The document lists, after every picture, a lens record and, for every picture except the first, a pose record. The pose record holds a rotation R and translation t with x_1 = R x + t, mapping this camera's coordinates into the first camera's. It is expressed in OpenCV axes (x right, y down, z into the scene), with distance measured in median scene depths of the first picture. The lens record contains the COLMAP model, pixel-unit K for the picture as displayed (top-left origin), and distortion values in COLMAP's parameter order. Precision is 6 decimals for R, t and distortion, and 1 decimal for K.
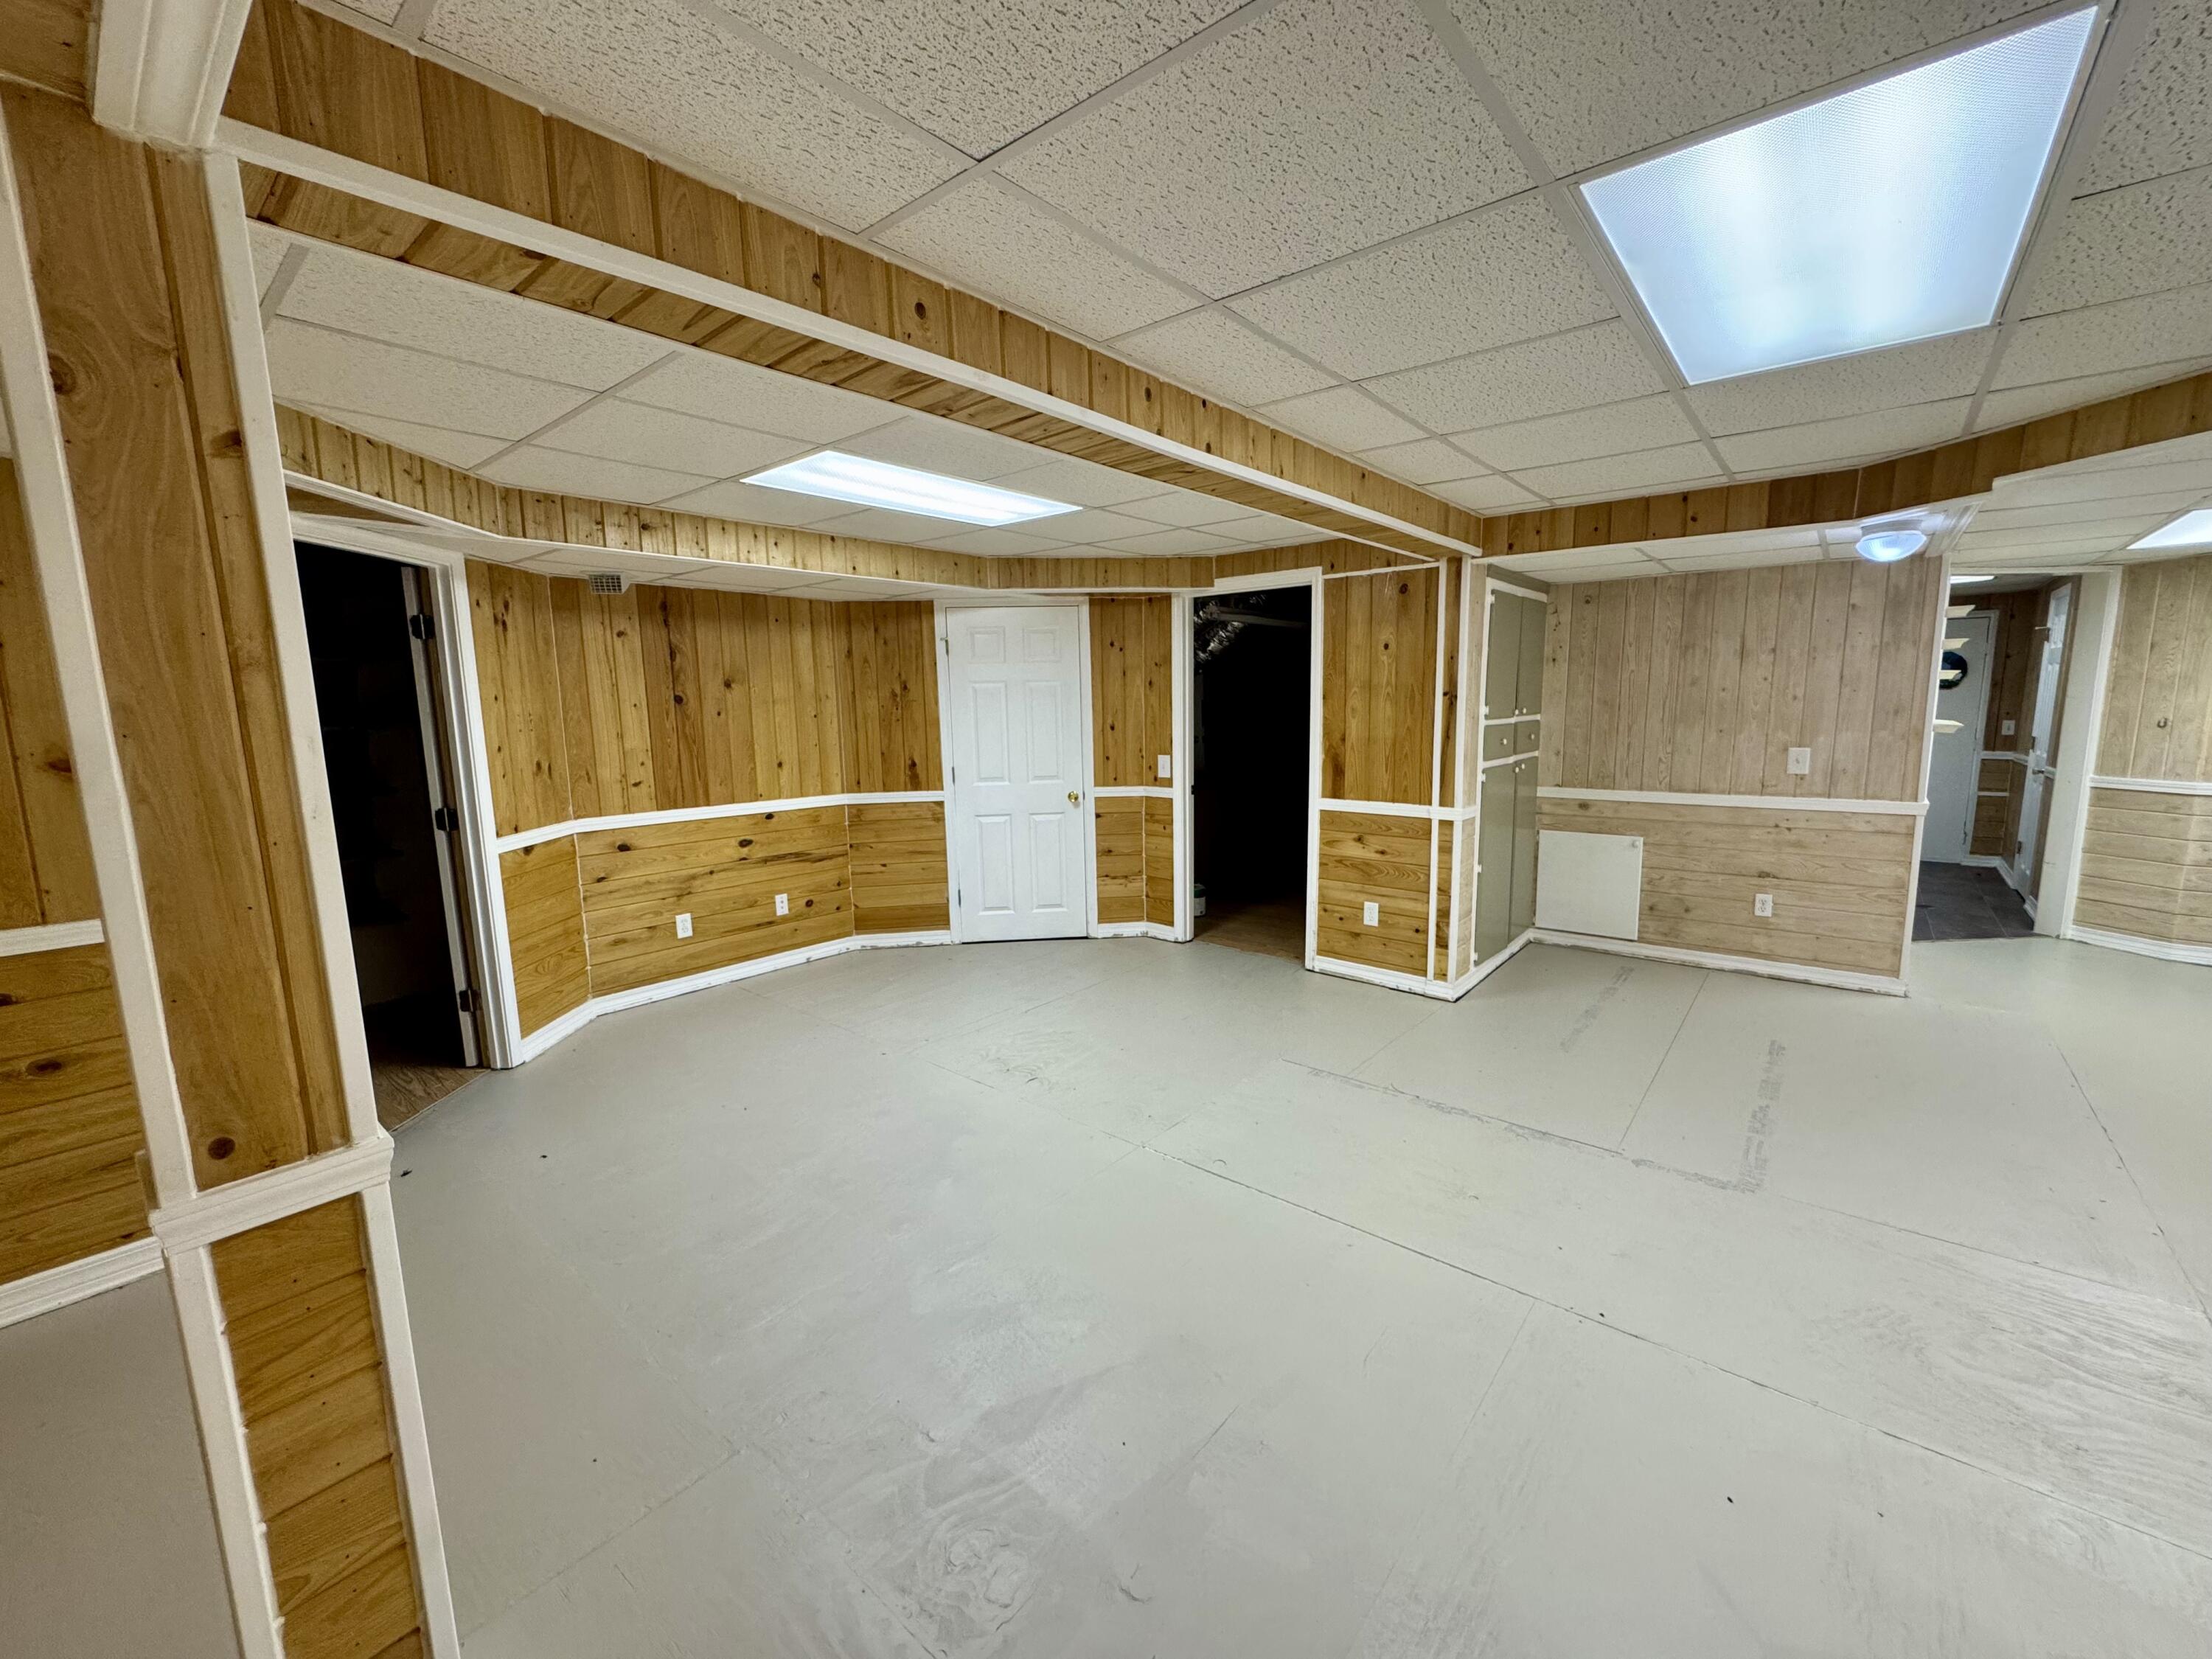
lens RADIAL K [[889.3, 0, 1103.9], [0, 889.3, 827.5], [0, 0, 1]] dist [0.002480, 0.000425]
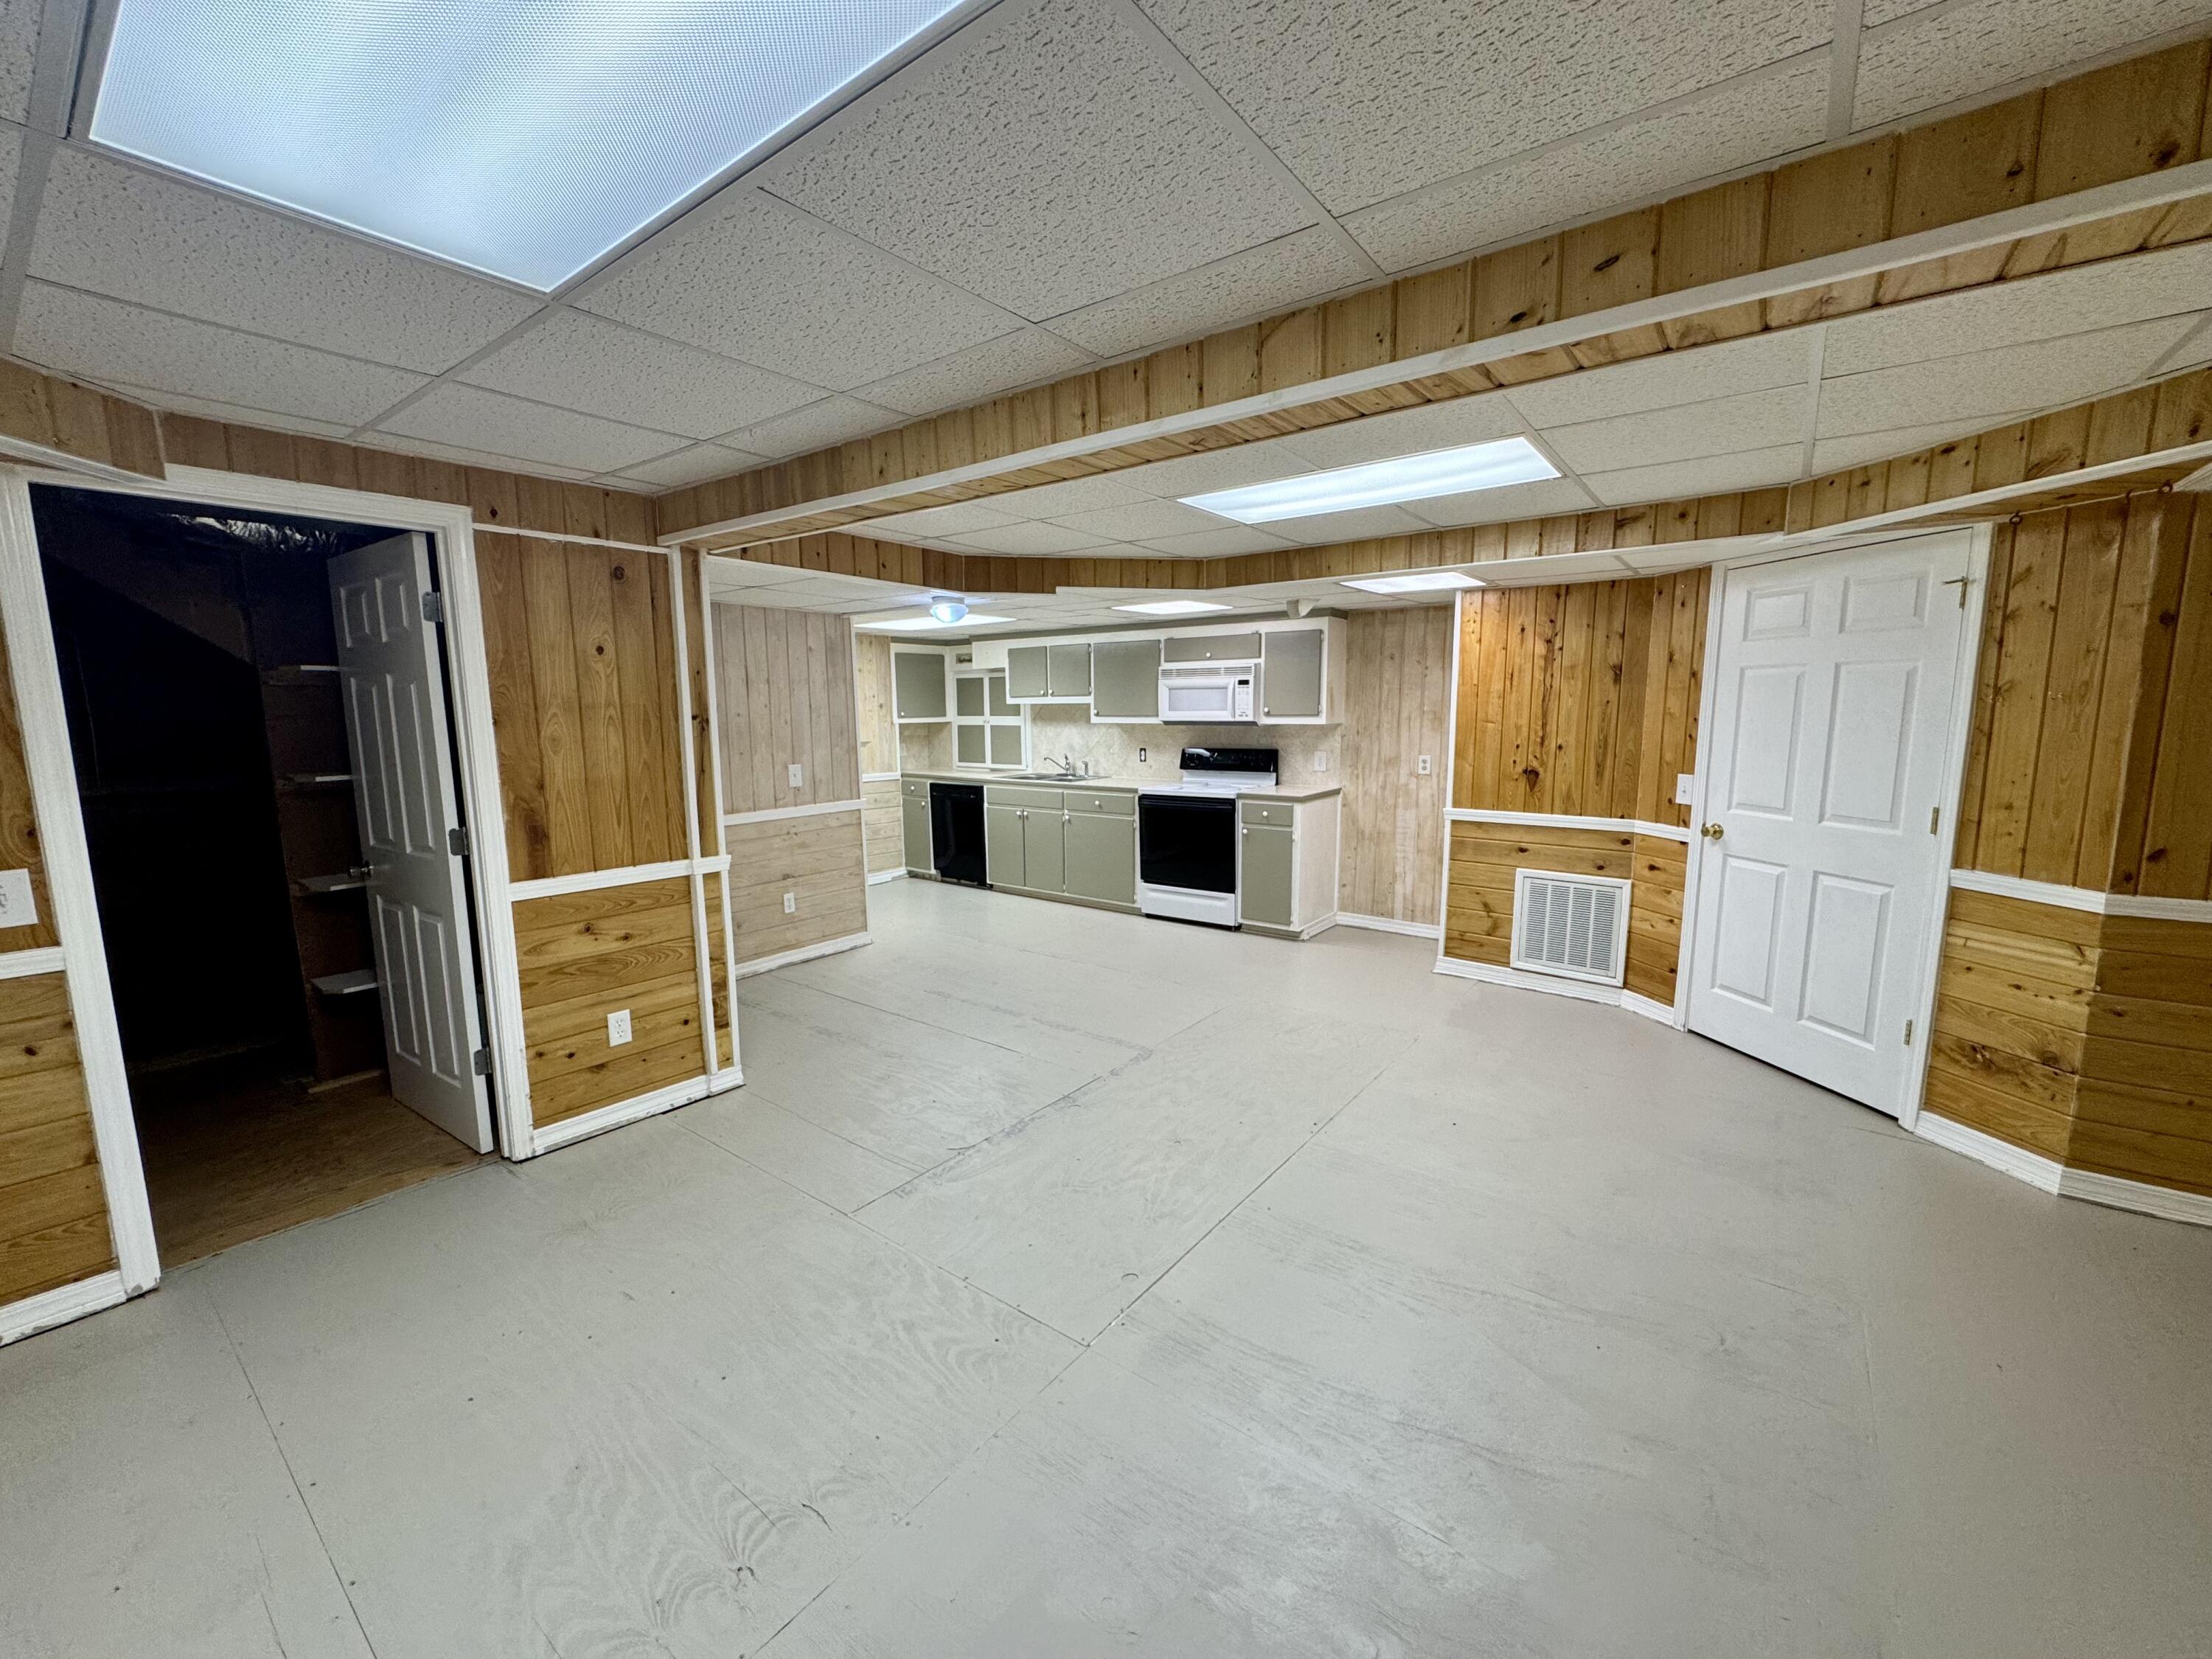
lens RADIAL K [[889.3, 0, 1109.7], [0, 889.3, 827.9], [0, 0, 1]] dist [0.002480, 0.000425]
pose [[-0.055620, -0.118539, 0.991390, -0.412757], [0.150649, 0.980564, 0.125697, -0.090796], [-0.987021, 0.156343, -0.036682, 0.633737]]
